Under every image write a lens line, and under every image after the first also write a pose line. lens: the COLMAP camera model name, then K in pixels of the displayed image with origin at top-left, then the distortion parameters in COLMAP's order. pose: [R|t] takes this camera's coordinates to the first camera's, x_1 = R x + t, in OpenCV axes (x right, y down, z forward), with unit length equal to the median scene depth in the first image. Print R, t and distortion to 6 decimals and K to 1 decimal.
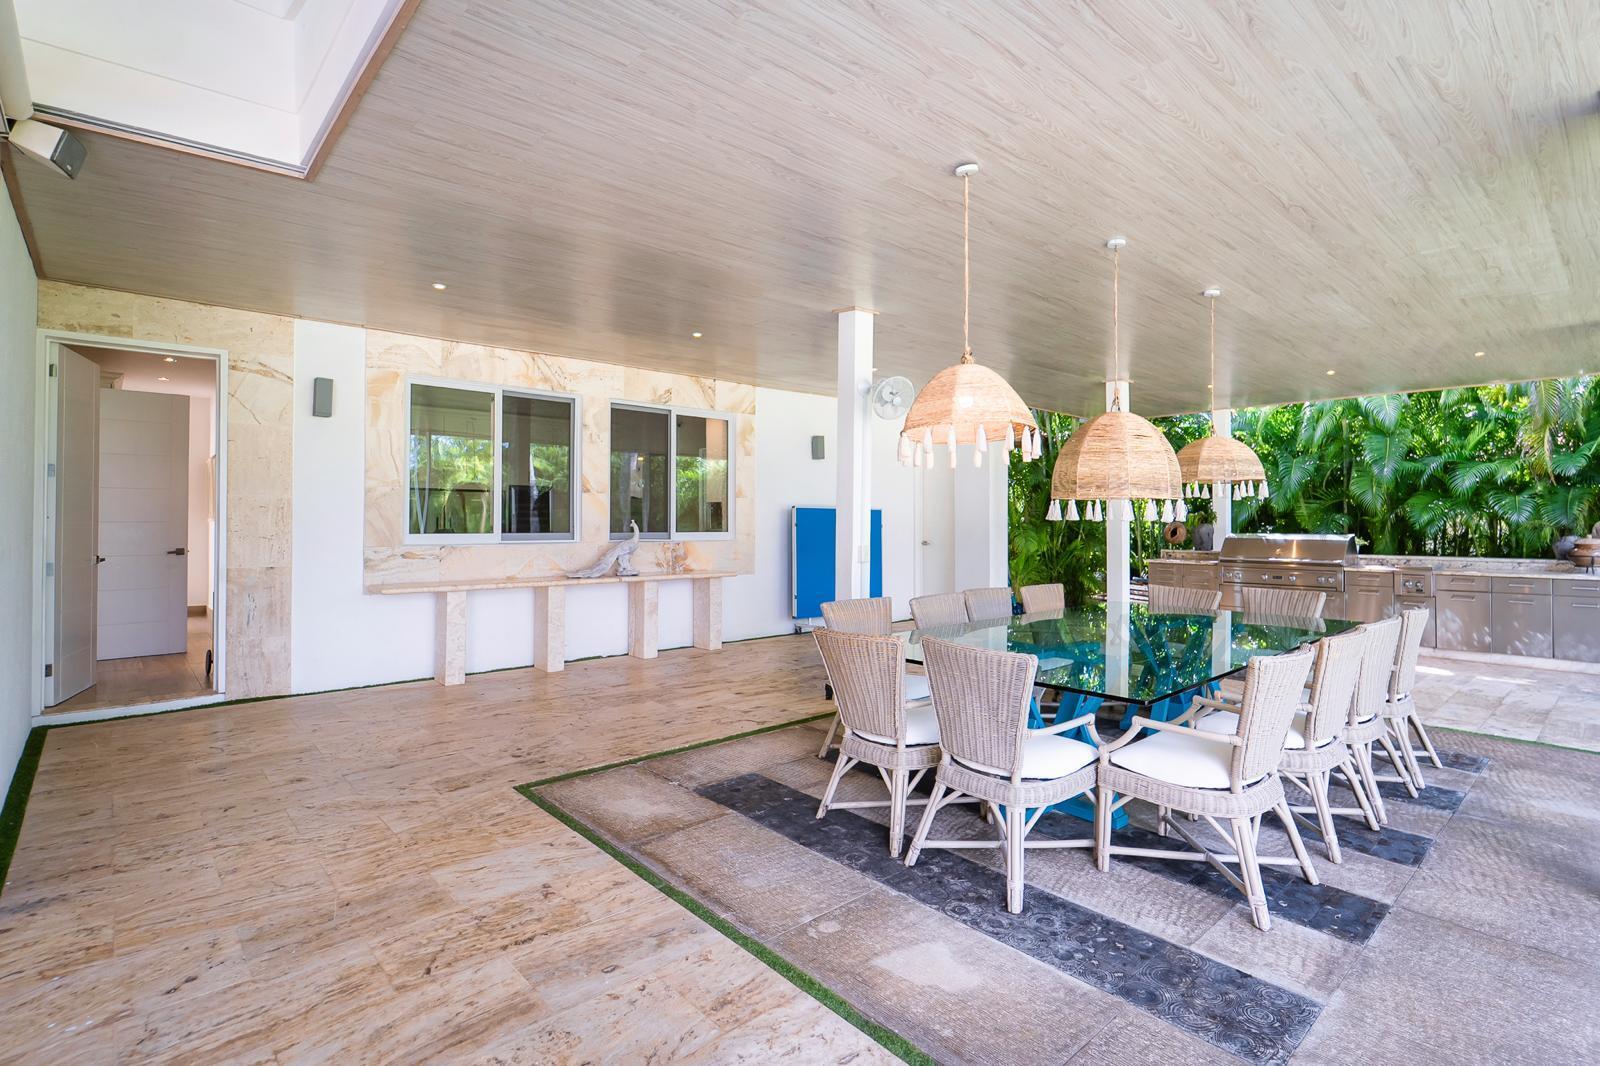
lens RADIAL K [[827.7, 0, 800.0], [0, 827.7, 533.0], [0, 0, 1]] dist [0.000397, 0.000062]
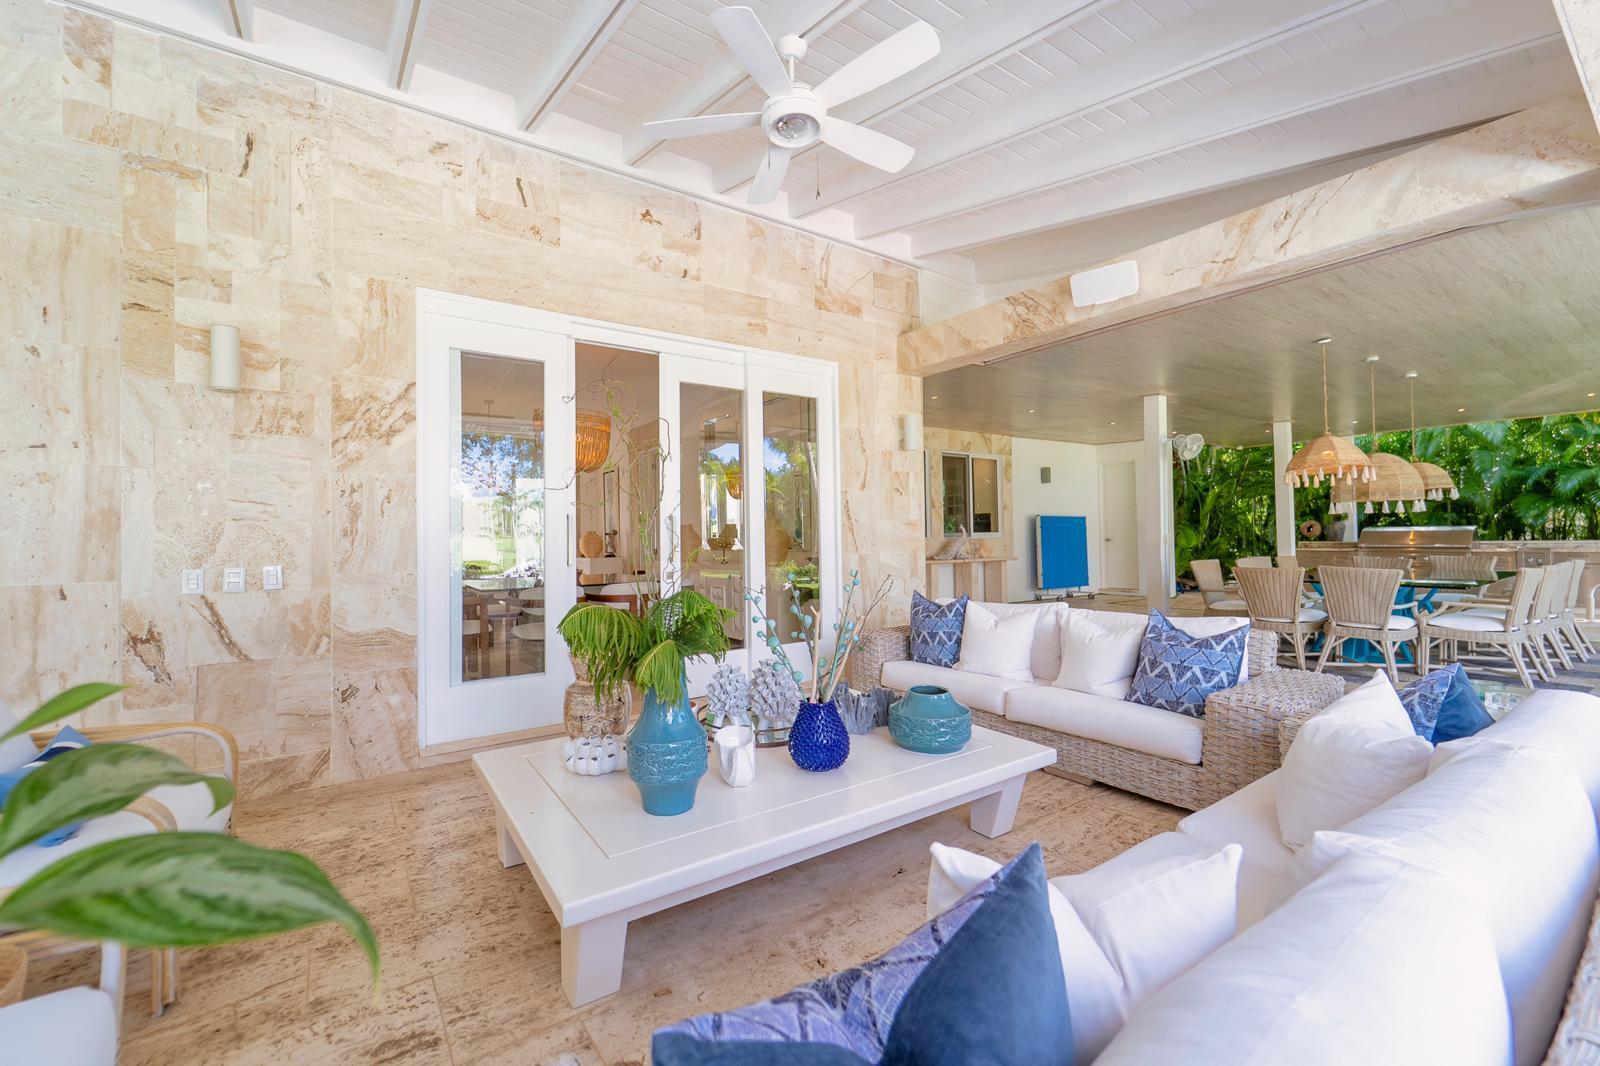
lens RADIAL K [[643.9, 0, 800.0], [0, 643.9, 533.0], [0, 0, 1]] dist [0.000985, 0.000189]
pose [[0.984432, -0.017377, -0.174904, -0.235972], [0.015132, 0.999785, -0.014161, 0.011403], [0.175112, 0.011294, 0.984484, -0.233920]]
